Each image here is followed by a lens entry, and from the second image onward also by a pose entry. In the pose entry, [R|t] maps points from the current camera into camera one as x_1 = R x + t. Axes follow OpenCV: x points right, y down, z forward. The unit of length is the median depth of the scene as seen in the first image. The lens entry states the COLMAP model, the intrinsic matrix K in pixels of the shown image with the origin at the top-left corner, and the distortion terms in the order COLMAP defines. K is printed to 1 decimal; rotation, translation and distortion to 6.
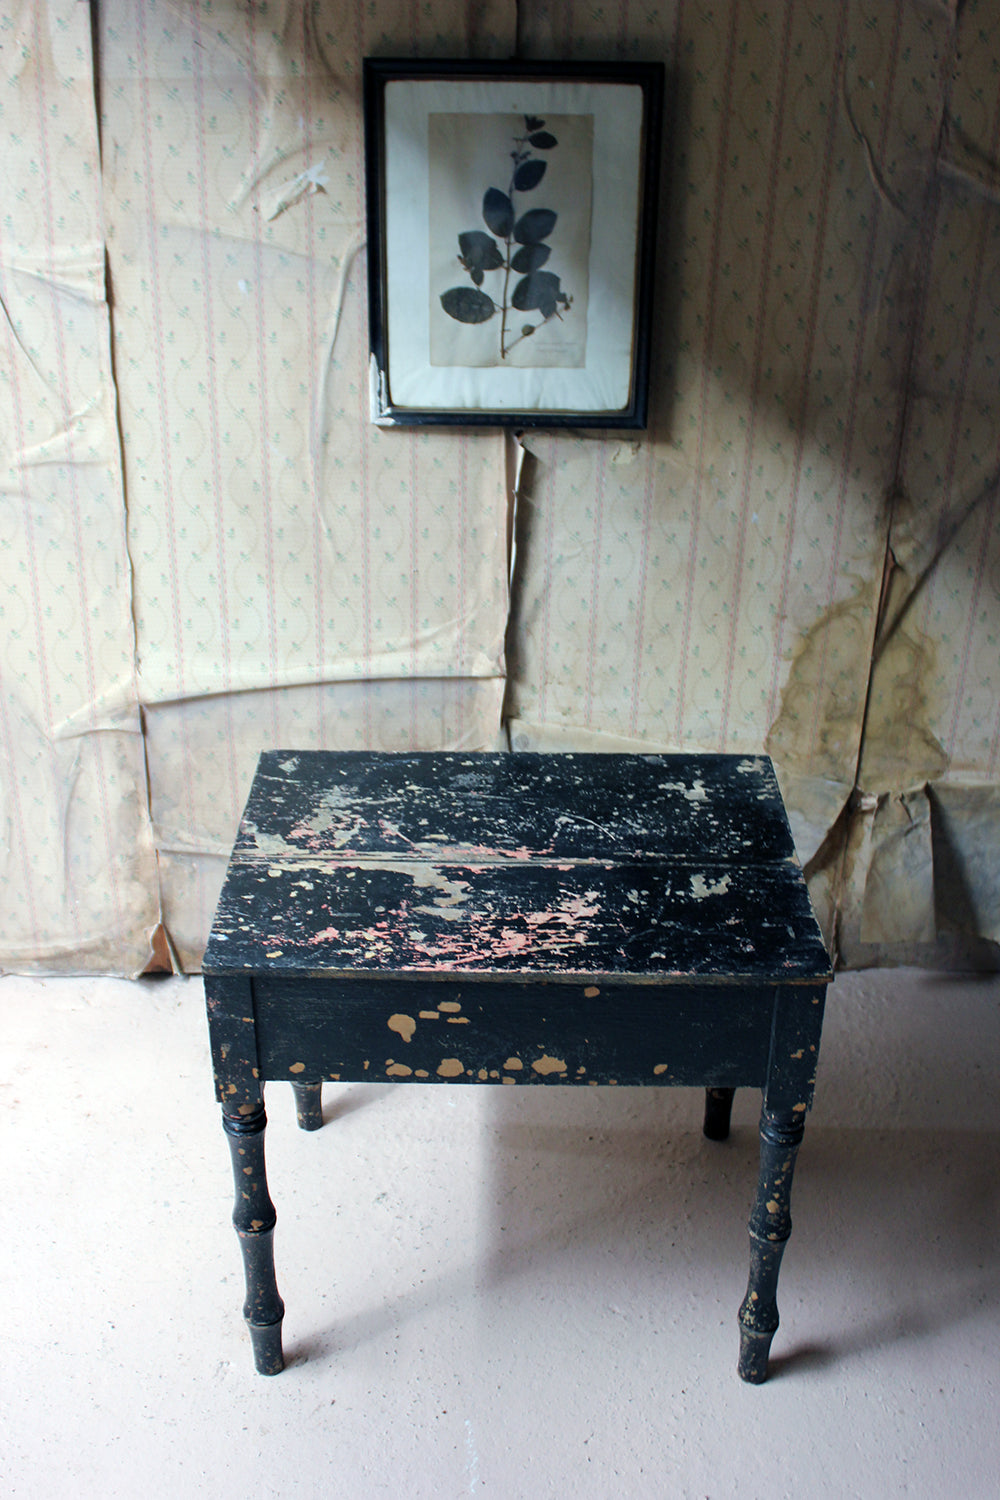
lens RADIAL K [[1586.1, 0, 489.3], [0, 1586.1, 751.8], [0, 0, 1]] dist [-0.080927, 0.000000]
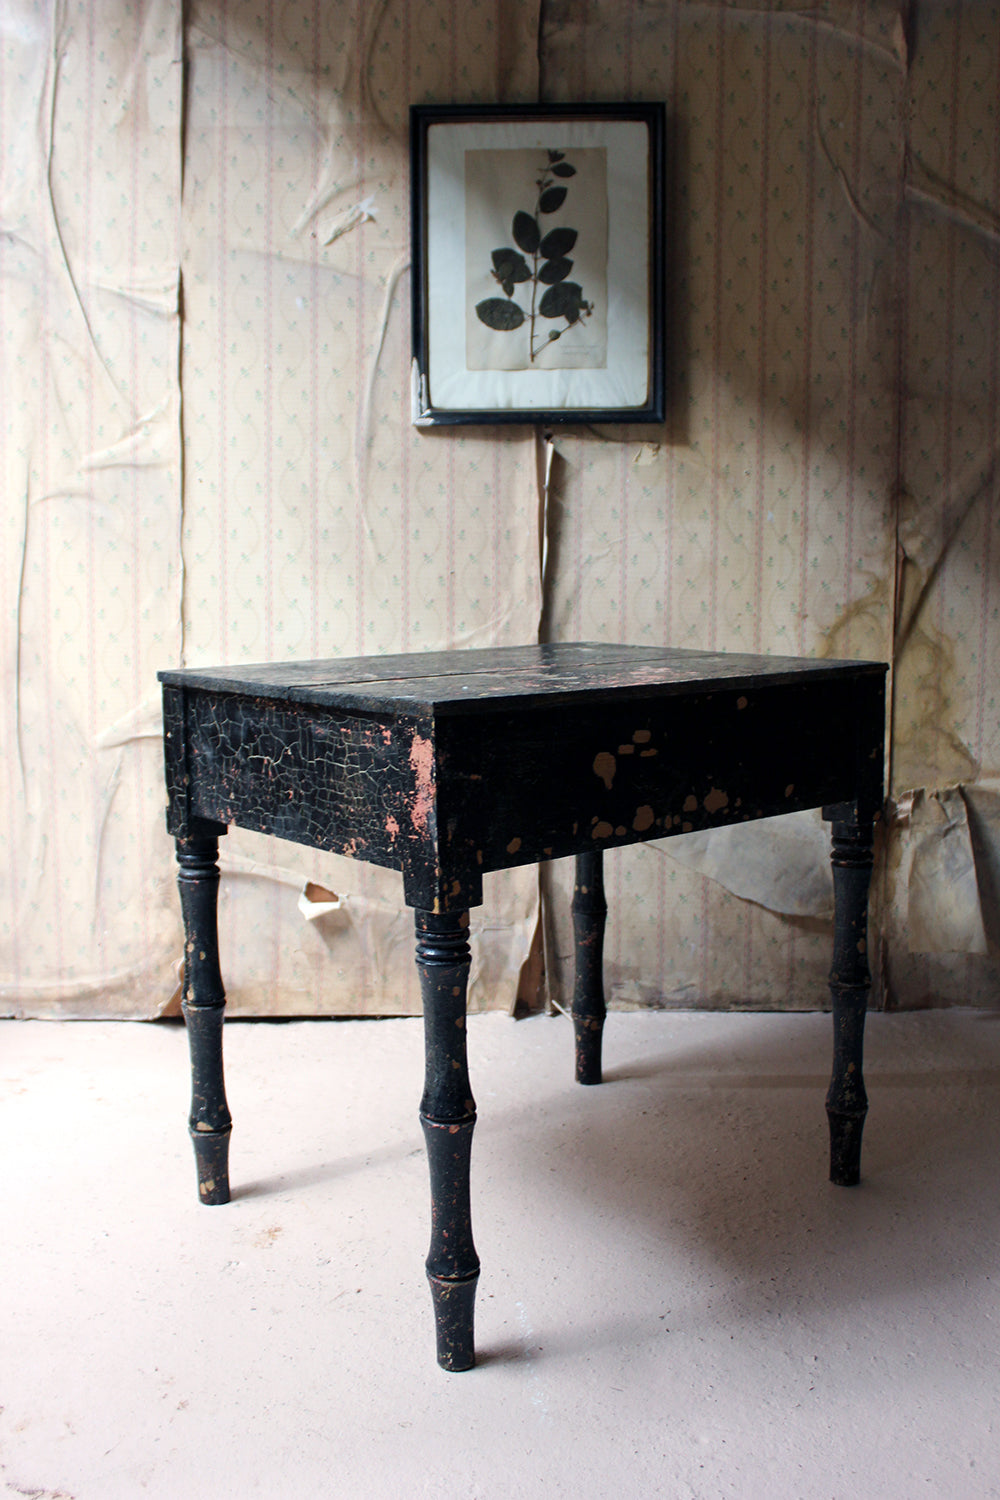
lens RADIAL K [[1459.6, 0, 493.2], [0, 1459.6, 754.5], [0, 0, 1]] dist [-0.095538, 0.000000]
pose [[0.999891, -0.013717, -0.005518, -0.016213], [0.010935, 0.937286, -0.348389, 0.347885], [0.009951, 0.348291, 0.937334, 0.137211]]
